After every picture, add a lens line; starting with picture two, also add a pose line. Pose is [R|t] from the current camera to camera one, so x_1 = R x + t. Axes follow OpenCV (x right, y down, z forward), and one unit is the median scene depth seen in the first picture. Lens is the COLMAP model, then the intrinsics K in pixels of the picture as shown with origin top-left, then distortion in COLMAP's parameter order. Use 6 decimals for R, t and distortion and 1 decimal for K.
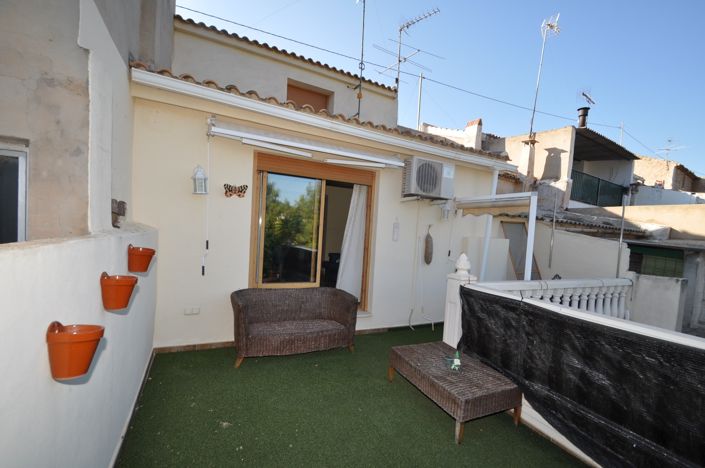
lens RADIAL K [[308.7, 0, 354.8], [0, 308.7, 246.8], [0, 0, 1]] dist [0.014687, -0.016517]
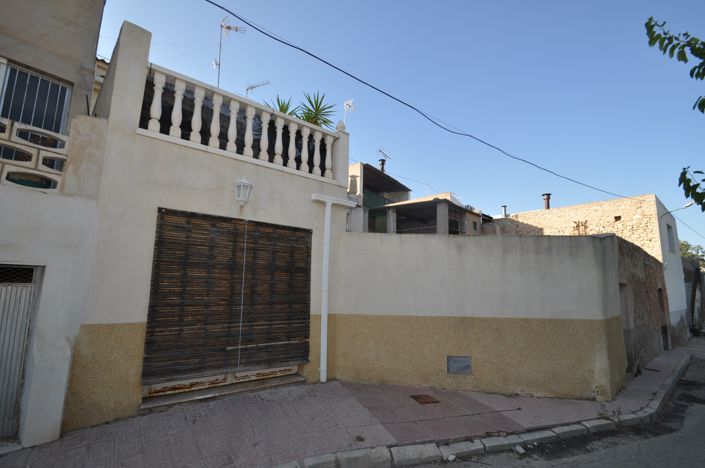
lens RADIAL K [[303.6, 0, 352.3], [0, 303.6, 245.0], [0, 0, 1]] dist [0.013253, 0.000116]
pose [[0.934630, 0.001645, 0.355617, 0.075645], [0.059630, 0.985106, -0.161276, 0.293012], [-0.350585, 0.171939, 0.920612, -0.391873]]
